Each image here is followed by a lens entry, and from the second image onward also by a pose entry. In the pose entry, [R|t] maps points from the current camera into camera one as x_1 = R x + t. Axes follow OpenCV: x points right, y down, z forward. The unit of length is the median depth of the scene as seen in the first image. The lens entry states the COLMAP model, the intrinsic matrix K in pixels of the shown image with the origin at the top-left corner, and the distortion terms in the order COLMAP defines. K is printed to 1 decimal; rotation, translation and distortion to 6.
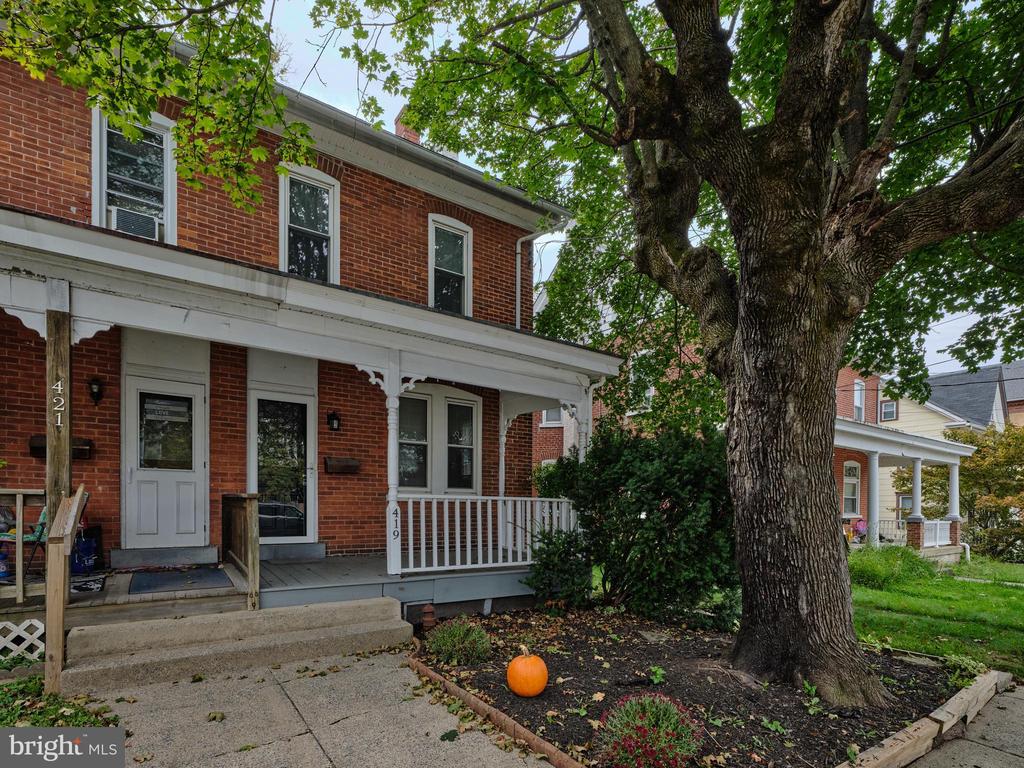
lens RADIAL K [[485.1, 0, 511.1], [0, 485.1, 424.9], [0, 0, 1]] dist [-0.000632, 0.000162]
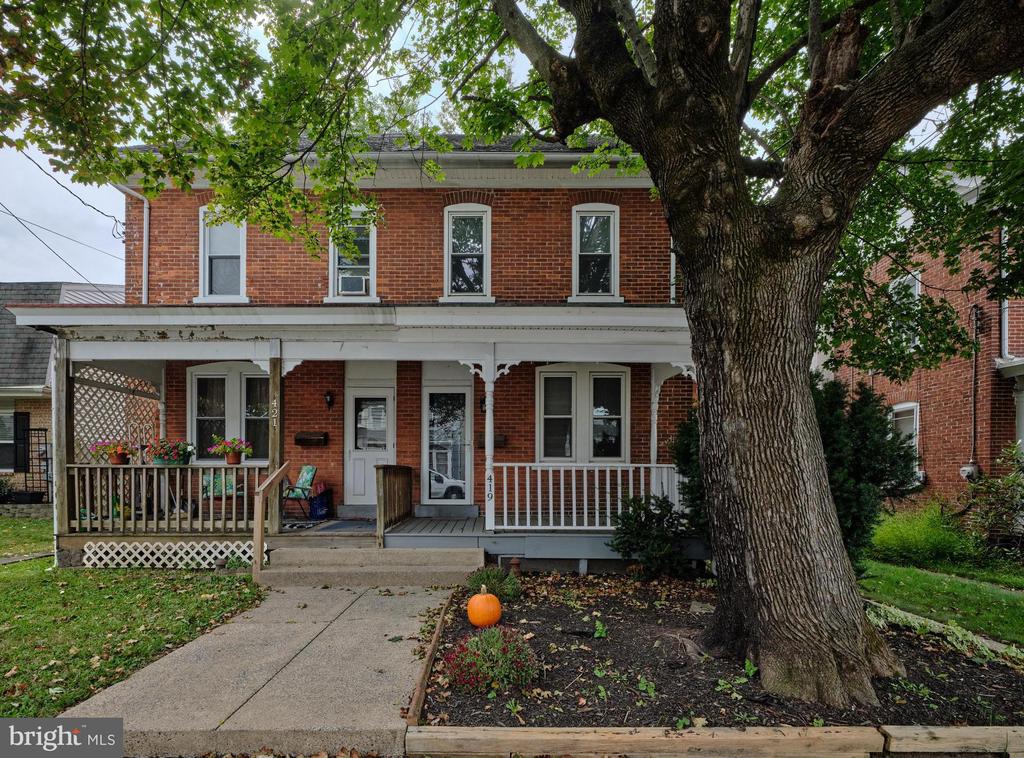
lens RADIAL K [[479.6, 0, 512.0], [0, 479.6, 379.0], [0, 0, 1]] dist [-0.000748, 0.000163]
pose [[0.847322, -0.115544, -0.518358, 0.426082], [0.095325, 0.993283, -0.065585, 0.017649], [0.522454, 0.006160, 0.852645, 0.010684]]
